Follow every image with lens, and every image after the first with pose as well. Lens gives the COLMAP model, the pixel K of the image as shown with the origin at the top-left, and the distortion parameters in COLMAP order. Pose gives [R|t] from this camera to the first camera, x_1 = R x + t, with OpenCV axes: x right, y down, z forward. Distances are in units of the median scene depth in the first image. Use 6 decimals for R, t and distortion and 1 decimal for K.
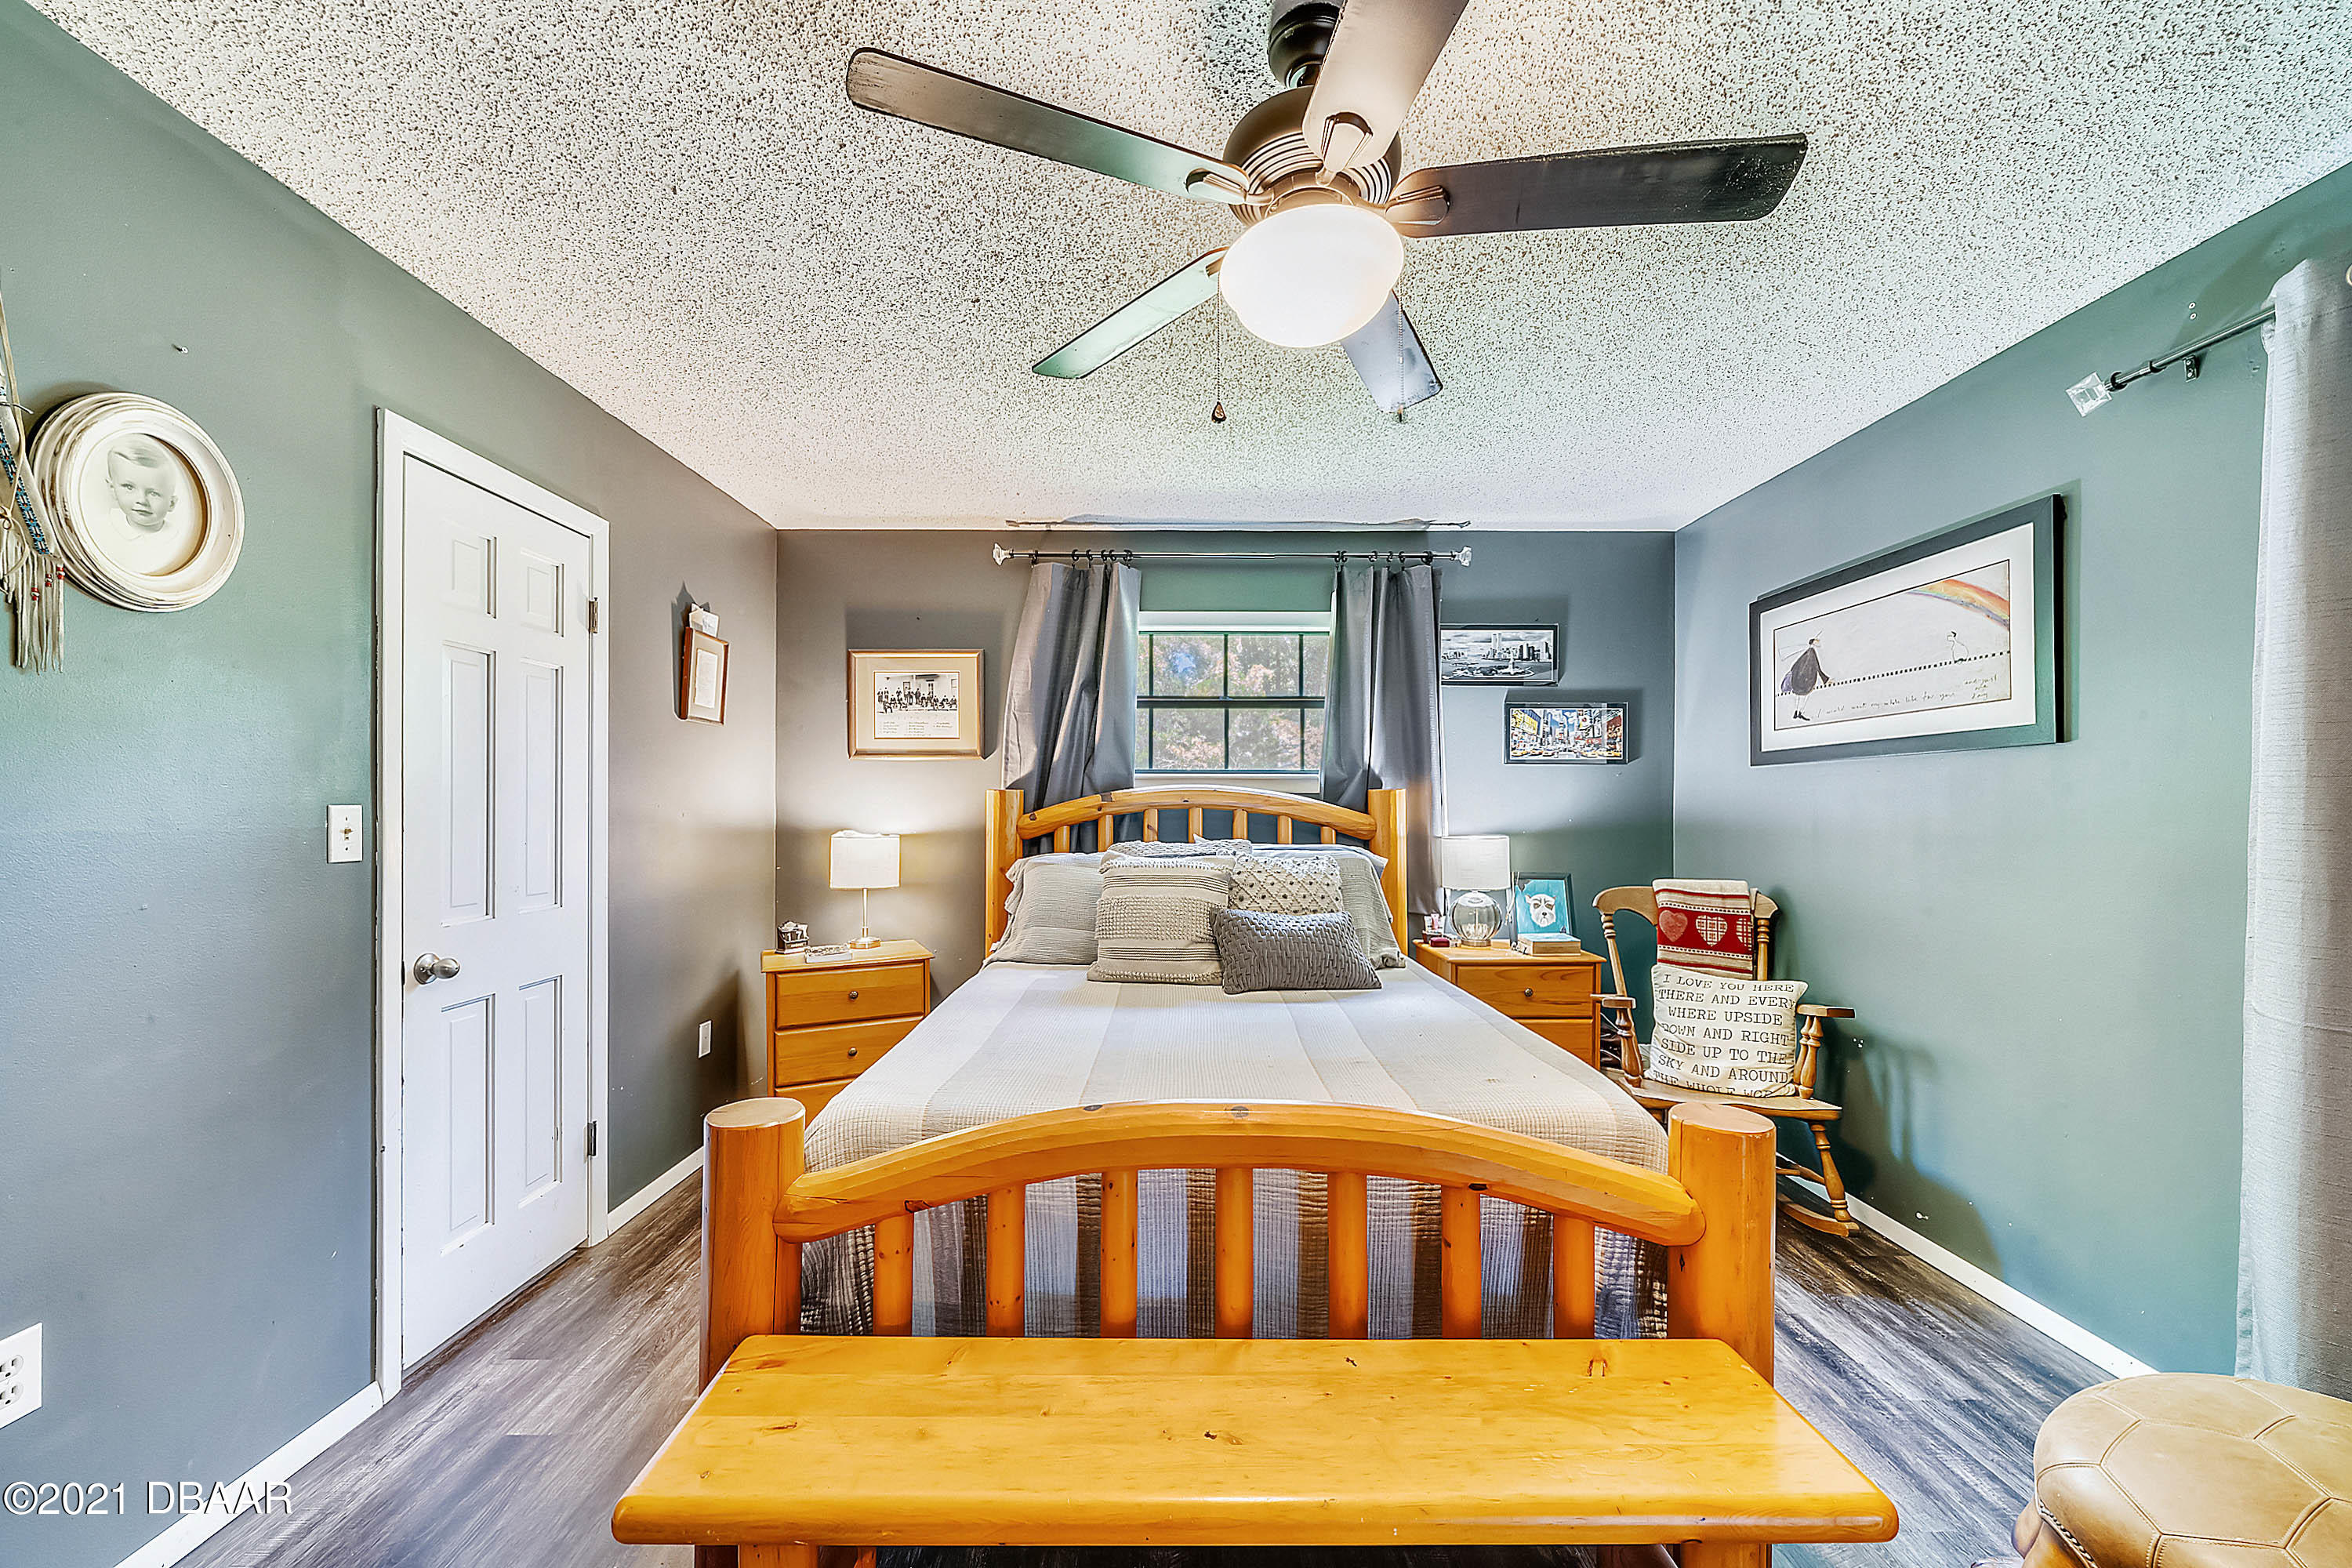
lens RADIAL K [[888.5, 0, 1169.2], [0, 888.5, 806.0], [0, 0, 1]] dist [-0.001934, -0.000183]
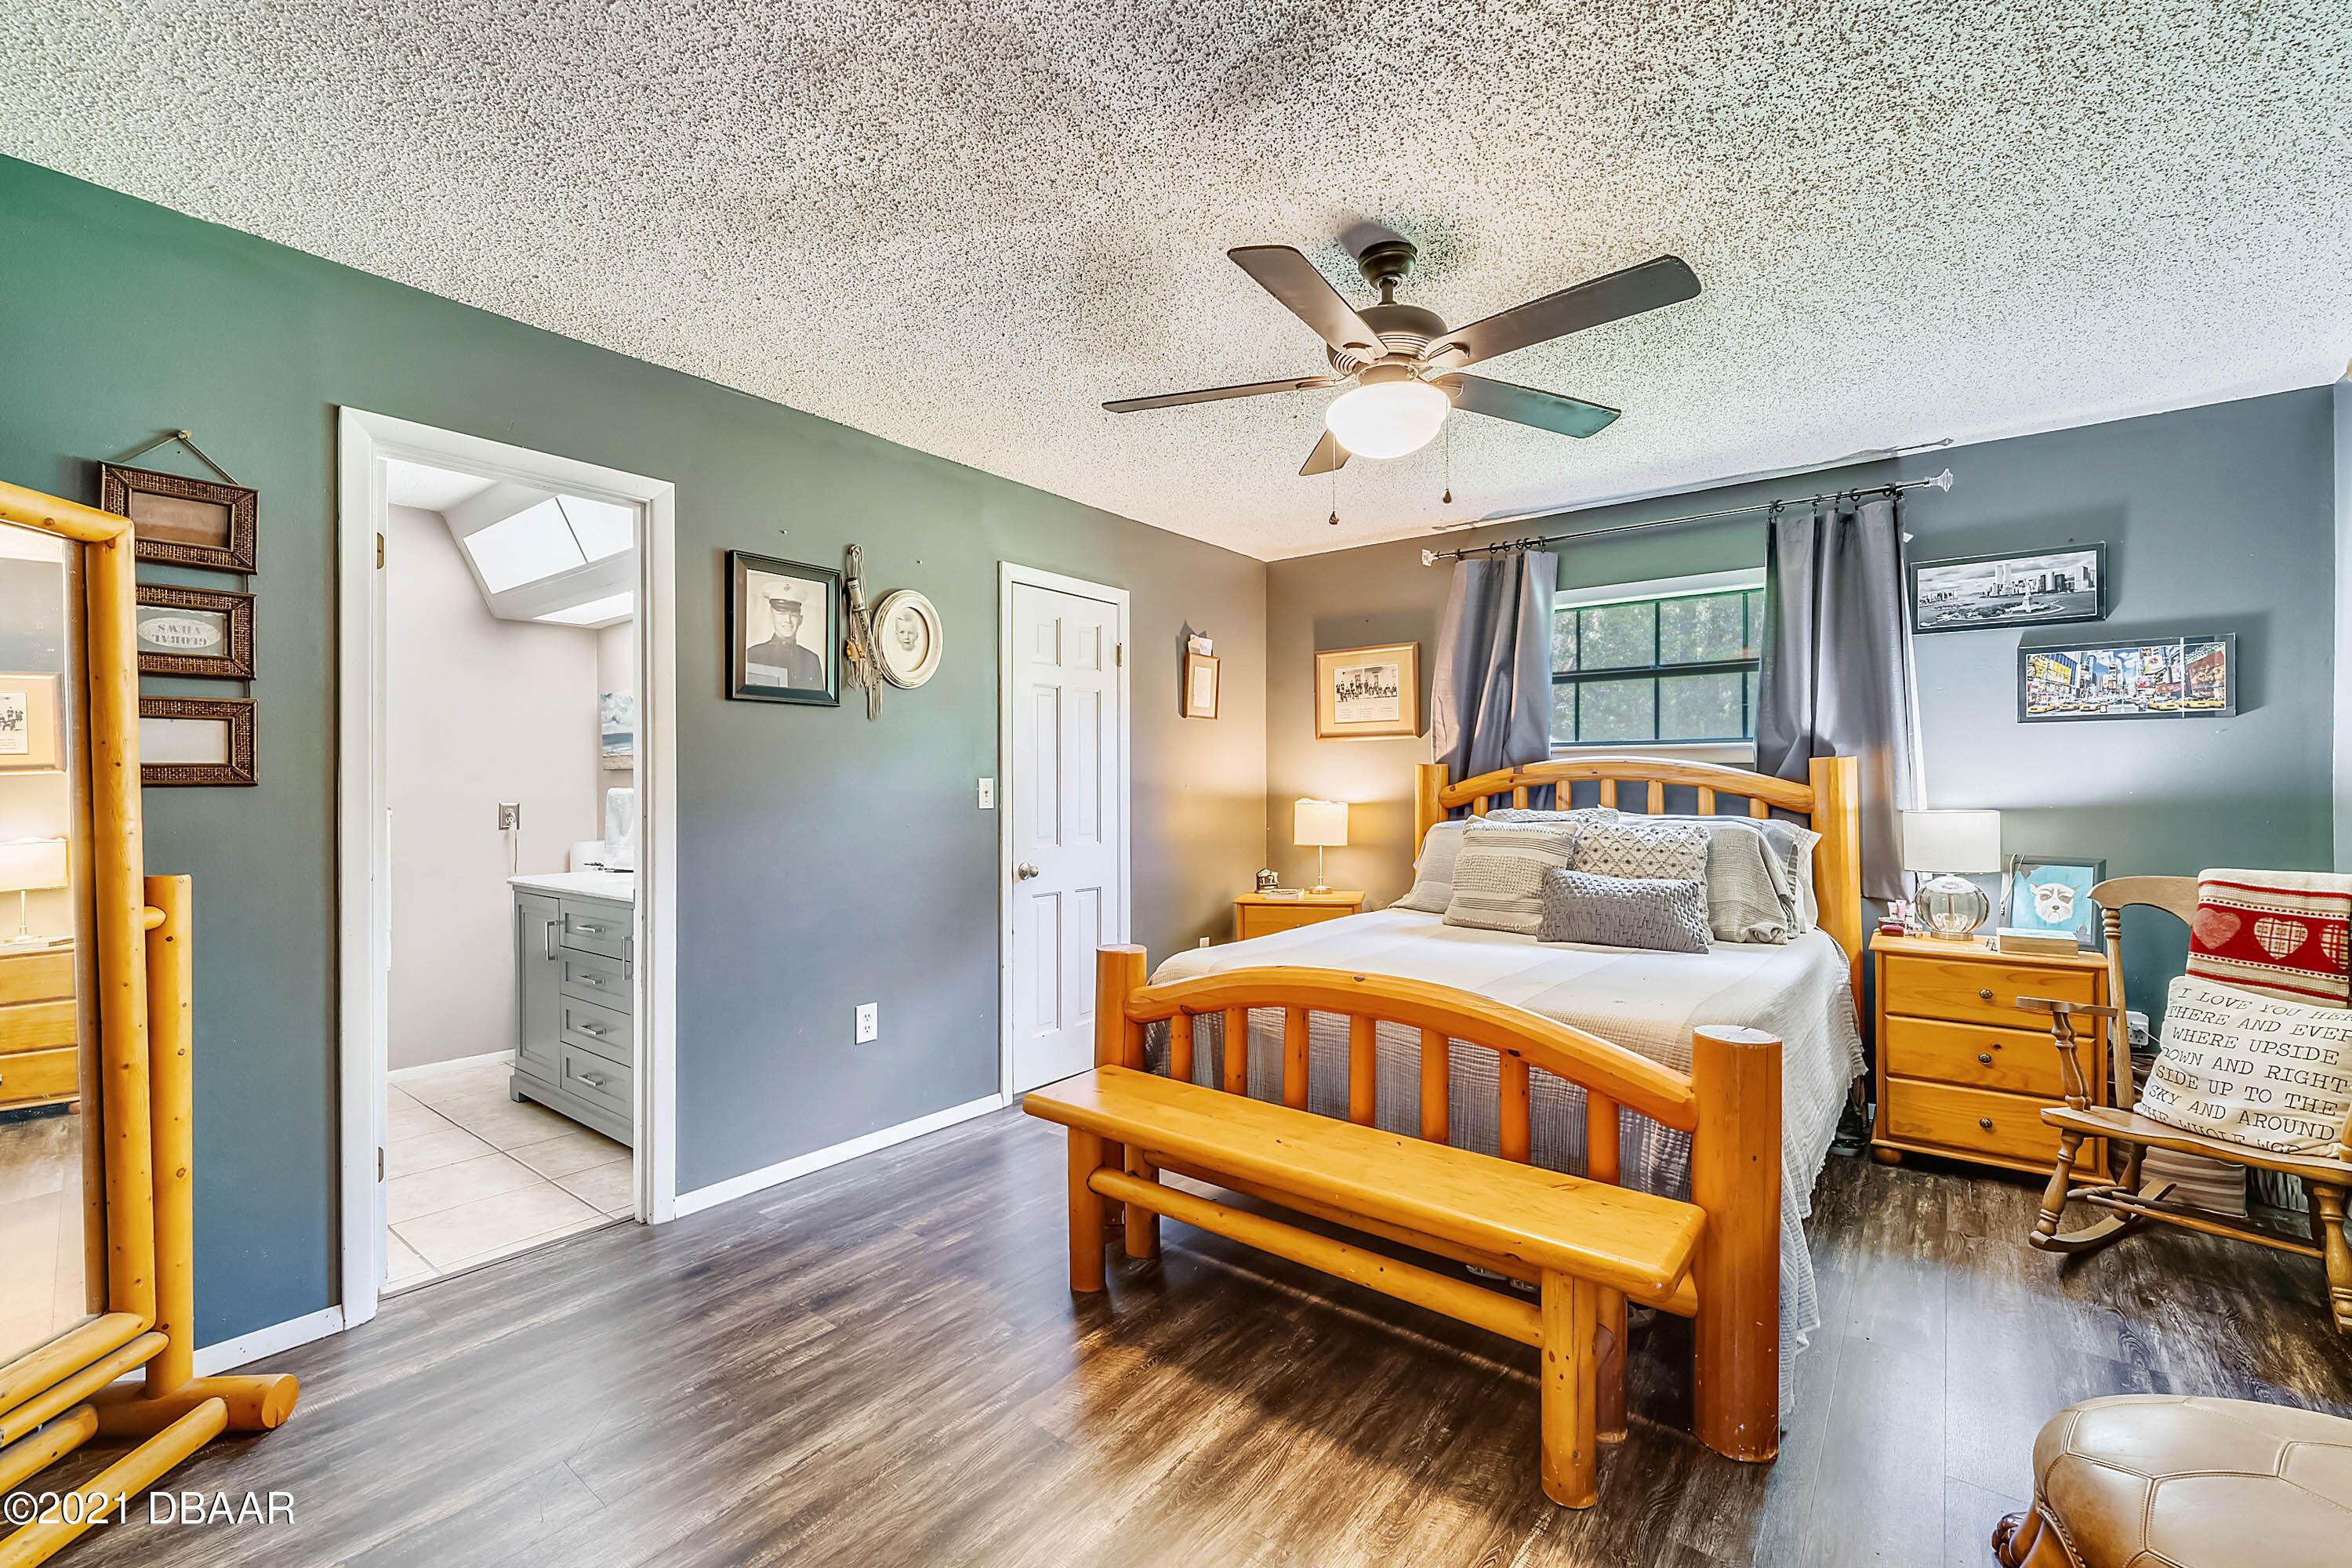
lens RADIAL K [[999.5, 0, 1178.2], [0, 999.5, 785.8], [0, 0, 1]] dist [-0.001806, 0.000824]
pose [[0.783142, -0.002051, -0.621839, 0.359712], [0.003124, 0.999995, 0.000636, 0.007510], [0.621835, -0.002441, 0.783145, -0.205748]]
